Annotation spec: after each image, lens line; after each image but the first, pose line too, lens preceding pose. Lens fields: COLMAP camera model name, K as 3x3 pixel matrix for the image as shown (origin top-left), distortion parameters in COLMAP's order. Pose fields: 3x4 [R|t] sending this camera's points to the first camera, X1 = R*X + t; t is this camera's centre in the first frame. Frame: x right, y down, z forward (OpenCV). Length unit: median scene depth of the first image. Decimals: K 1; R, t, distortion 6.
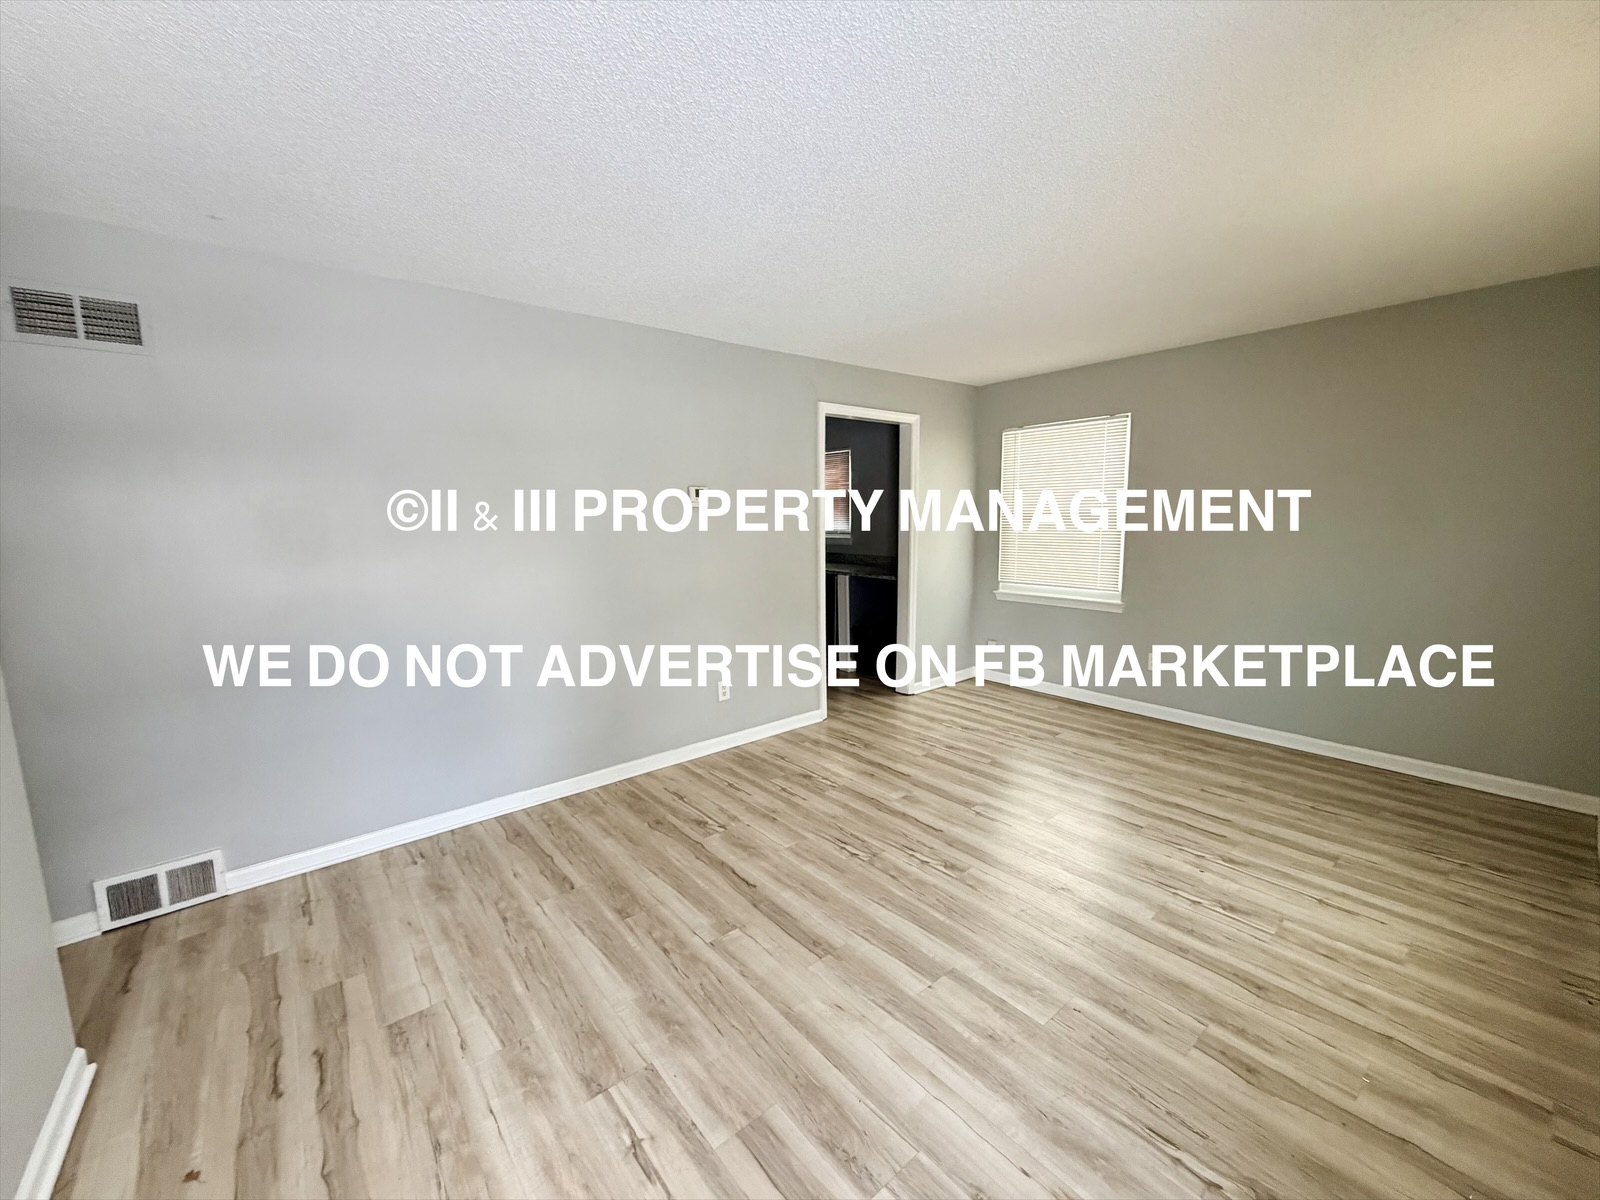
lens RADIAL K [[638.5, 0, 799.2], [0, 638.5, 600.2], [0, 0, 1]] dist [0.004334, -0.000143]
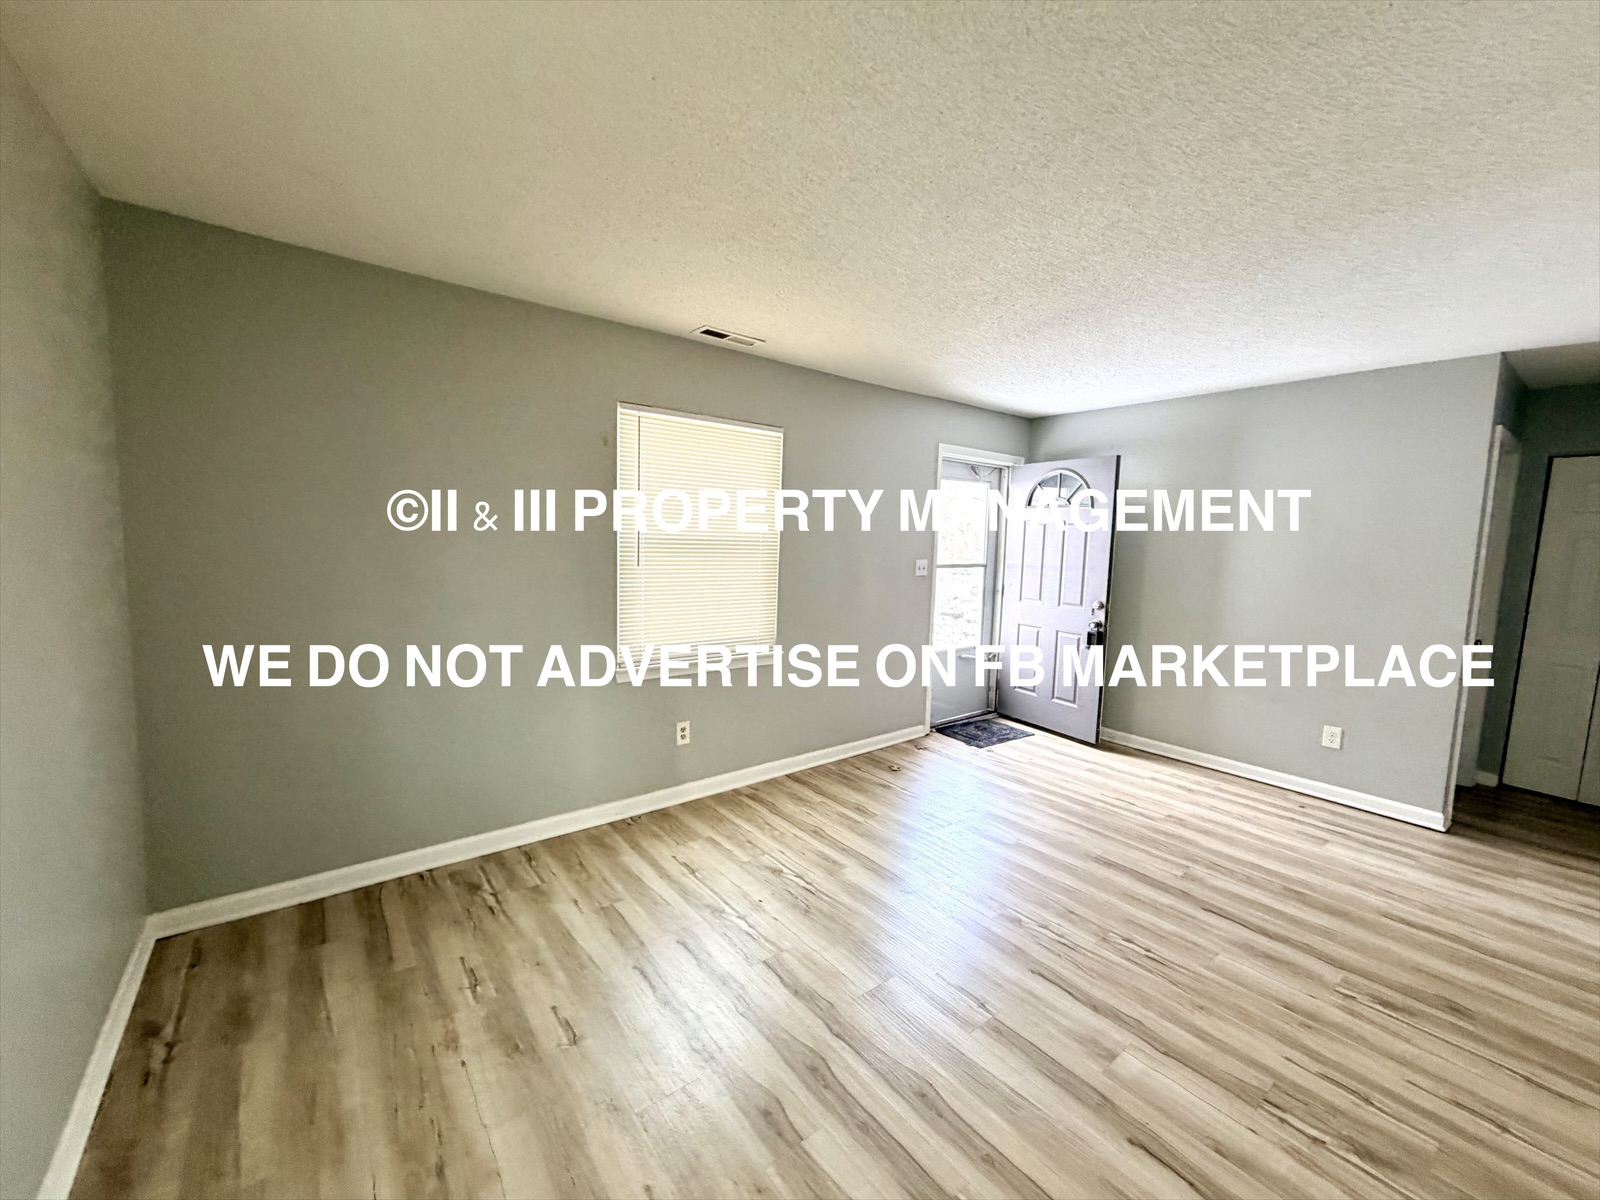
lens RADIAL K [[638.5, 0, 802.0], [0, 638.5, 598.8], [0, 0, 1]] dist [0.004334, -0.000143]
pose [[-0.999424, -0.016892, 0.029440, 0.535239], [-0.009377, 0.971019, 0.238820, -0.269911], [-0.032621, 0.238407, -0.970617, 1.825523]]
